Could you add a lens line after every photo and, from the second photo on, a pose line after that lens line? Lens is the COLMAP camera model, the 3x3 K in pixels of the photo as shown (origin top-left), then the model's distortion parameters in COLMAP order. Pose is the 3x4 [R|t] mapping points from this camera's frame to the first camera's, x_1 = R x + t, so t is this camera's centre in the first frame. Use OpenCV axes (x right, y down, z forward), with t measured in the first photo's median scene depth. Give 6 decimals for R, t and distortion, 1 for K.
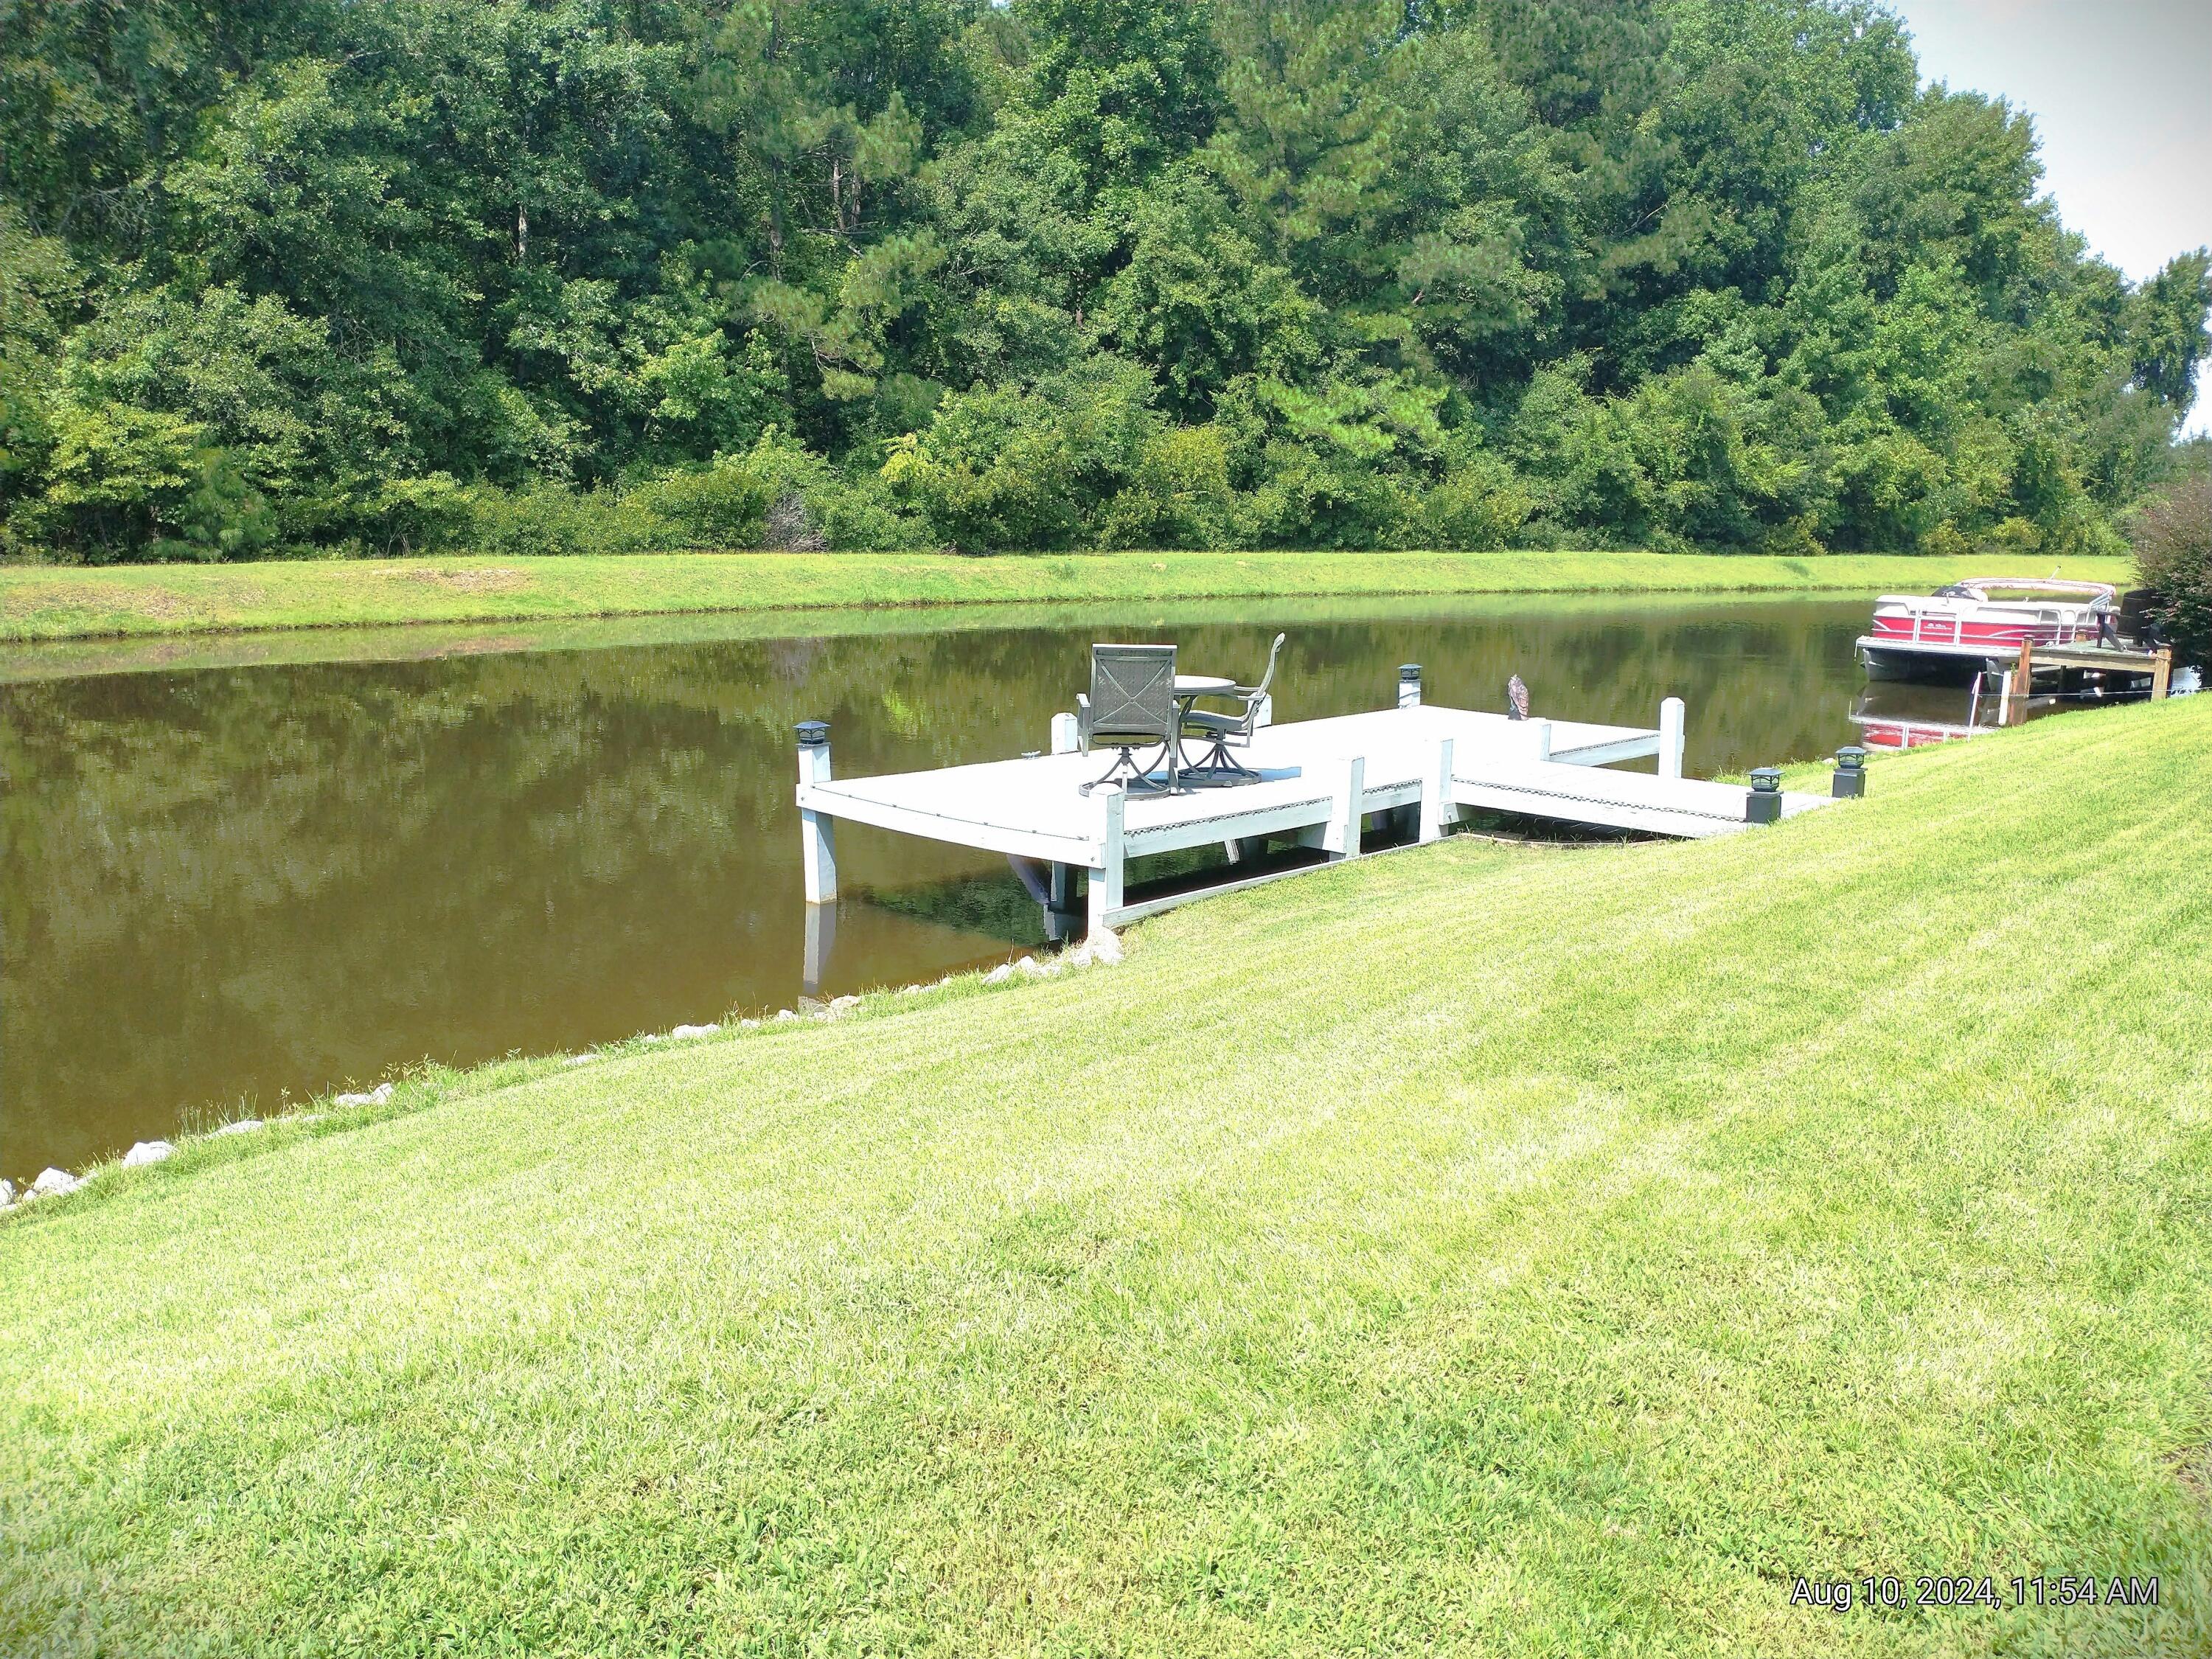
lens RADIAL K [[1786.2, 0, 1112.5], [0, 1786.2, 834.7], [0, 0, 1]] dist [0.064043, -0.137982]
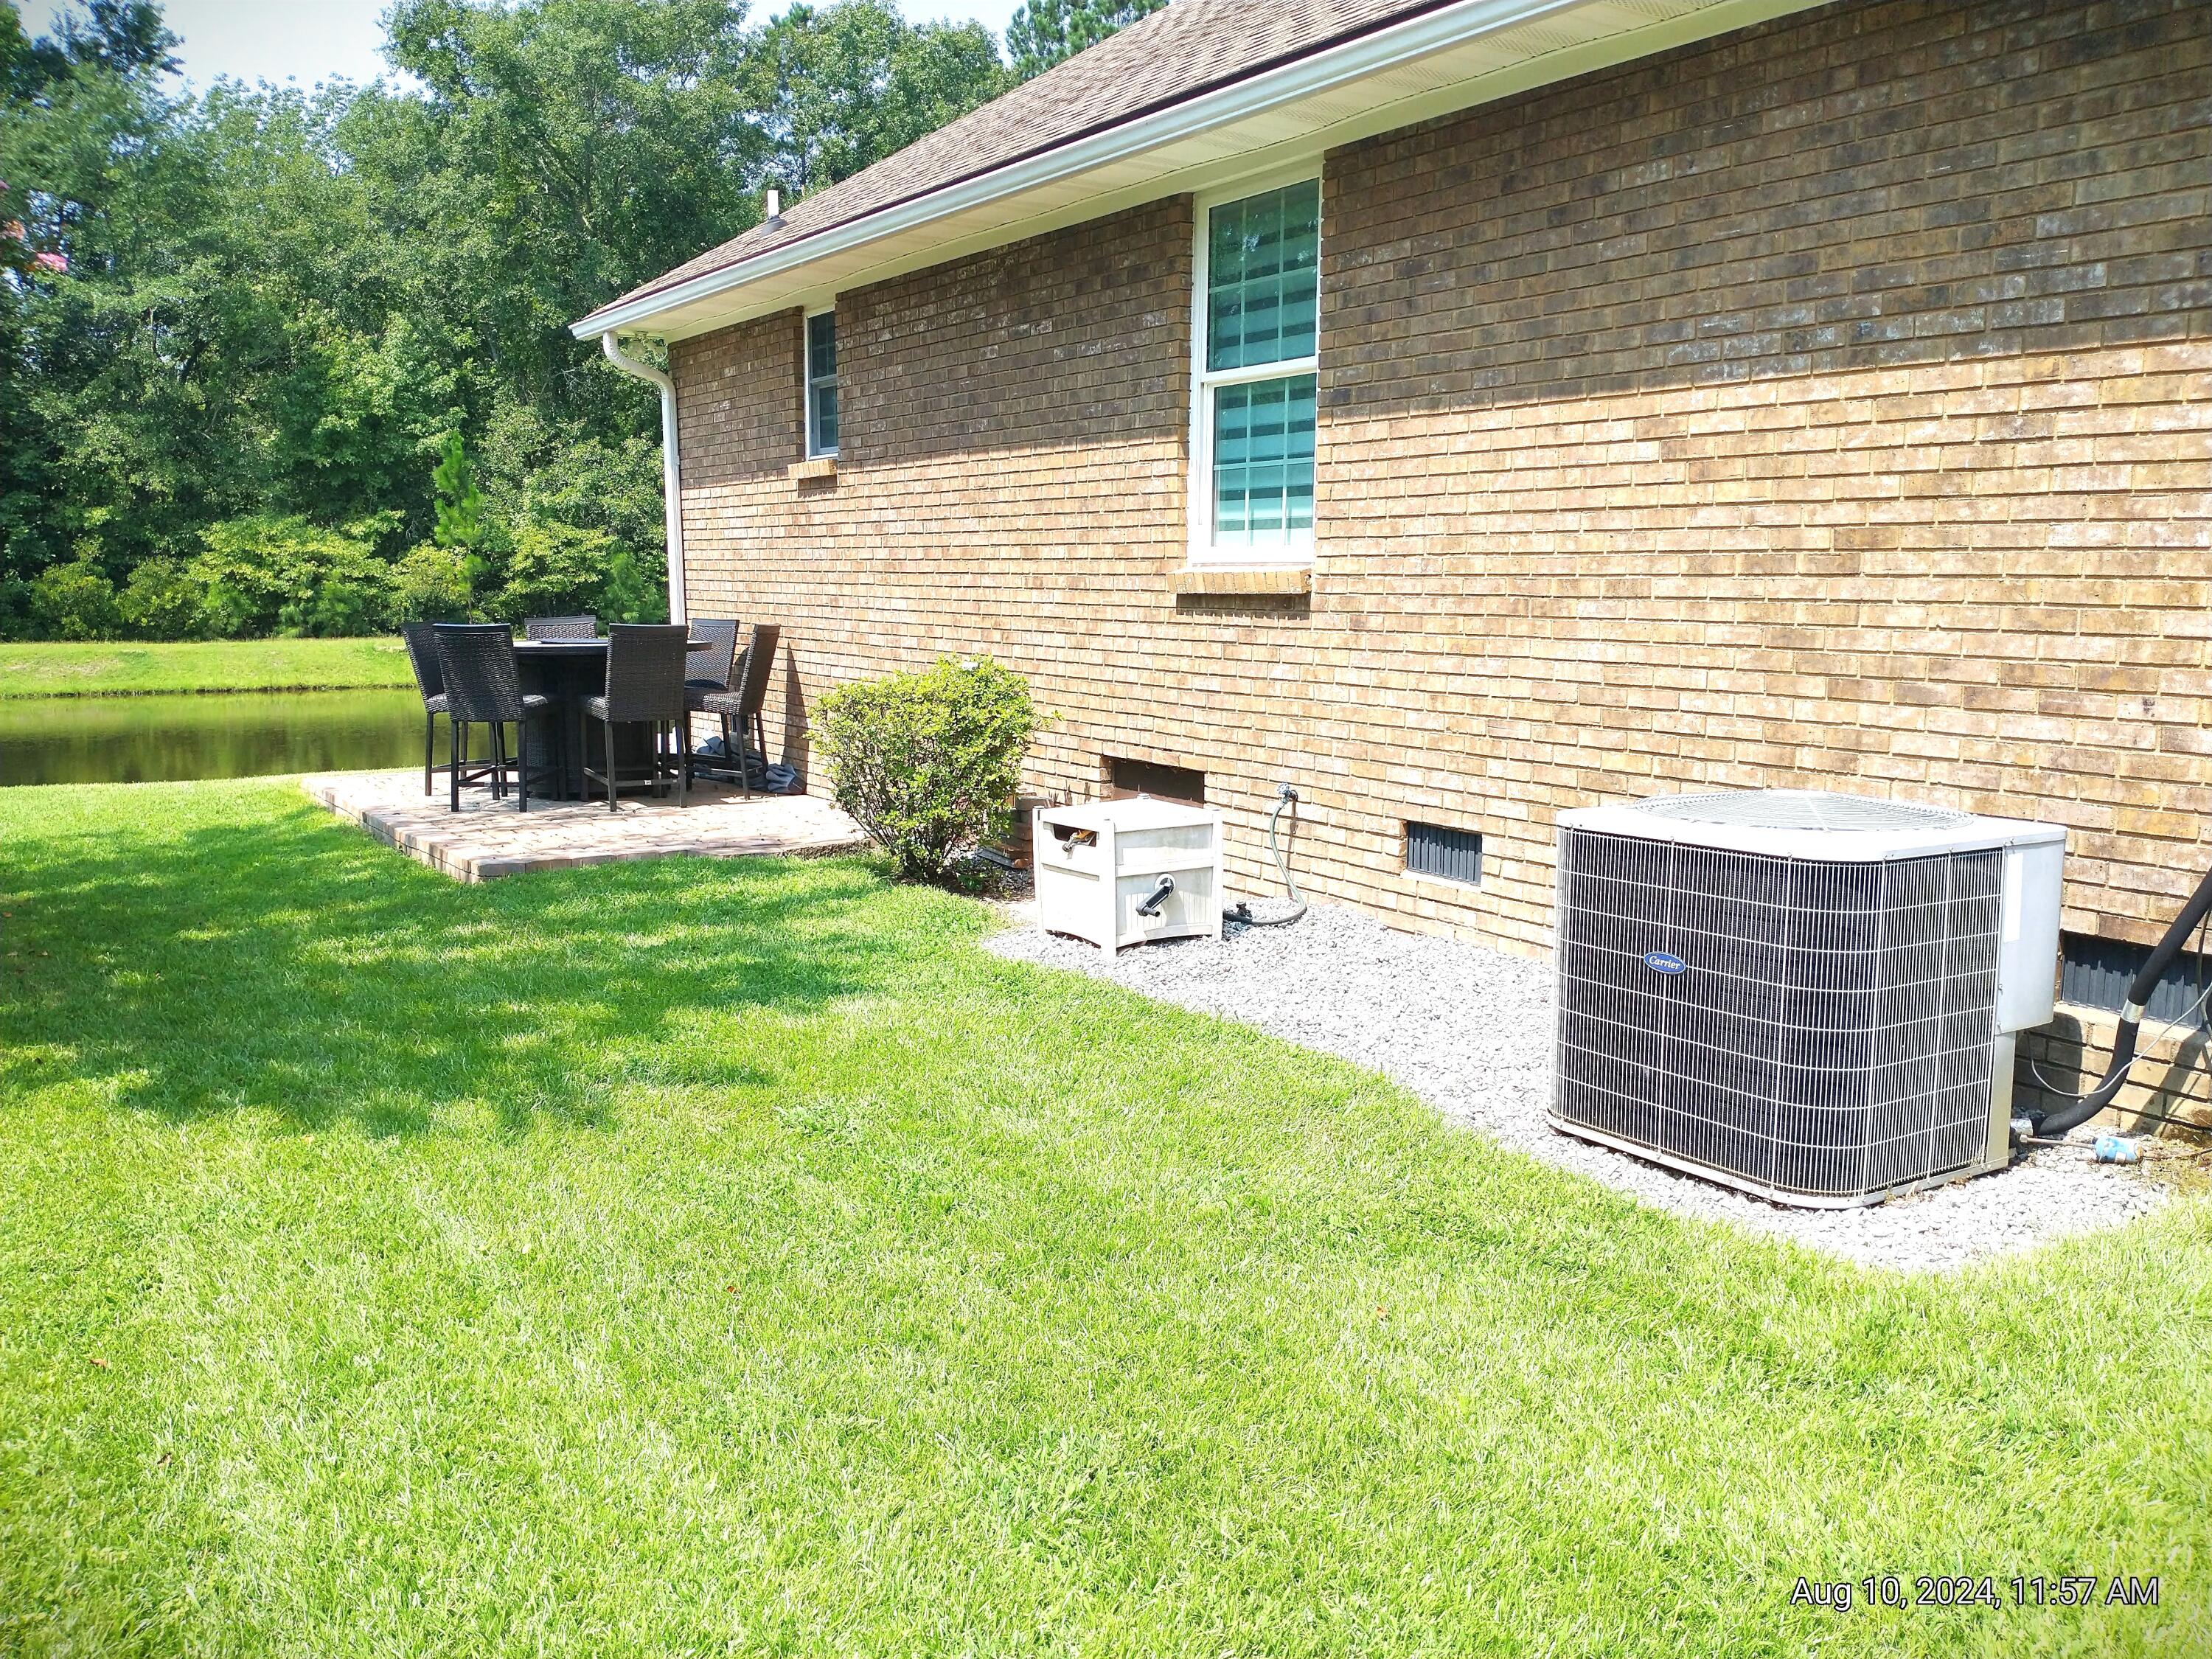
lens RADIAL K [[1786.2, 0, 1123.4], [0, 1786.2, 844.3], [0, 0, 1]] dist [0.064043, -0.137982]
pose [[0.955750, 0.028724, -0.292774, 0.211208], [-0.041013, 0.998513, -0.035923, 0.031881], [0.291307, 0.046341, 0.955507, -0.149909]]
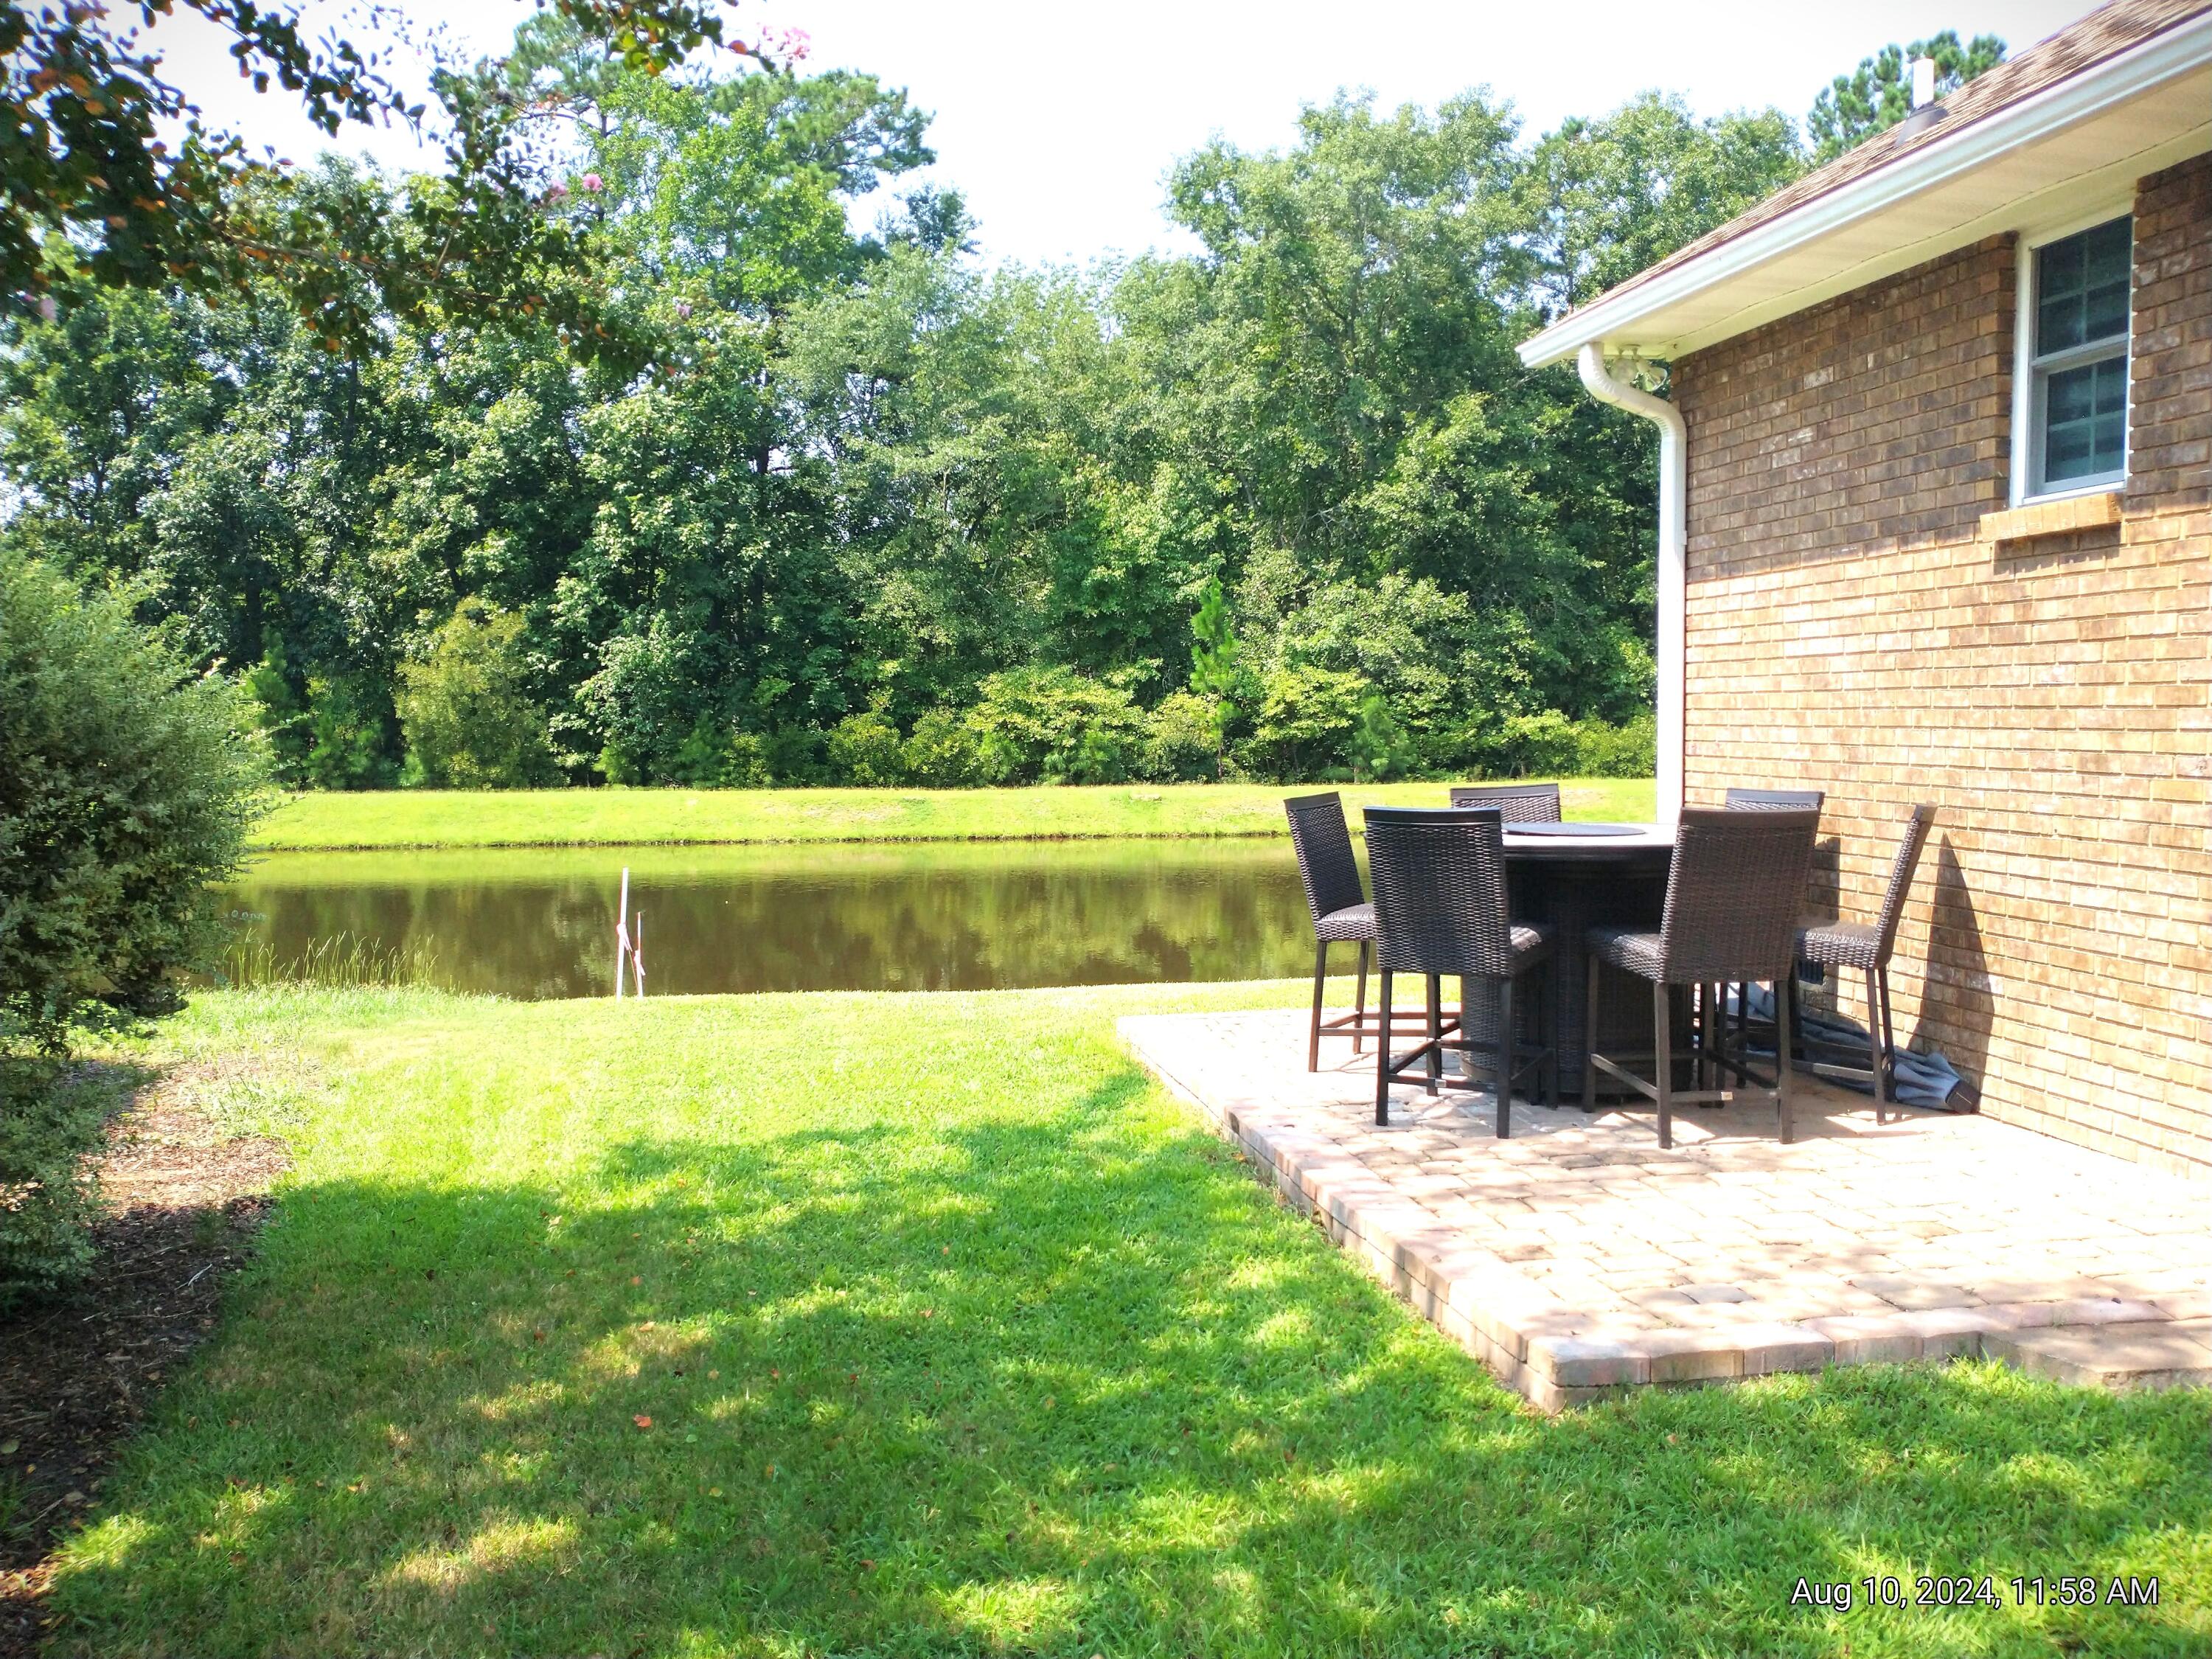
lens RADIAL K [[1786.2, 0, 1104.4], [0, 1786.2, 865.7], [0, 0, 1]] dist [0.064043, -0.137982]
pose [[0.768759, 0.028762, -0.638891, 0.140973], [-0.098949, 0.992308, -0.074389, 0.017757], [0.631837, 0.120405, 0.765692, -0.082694]]
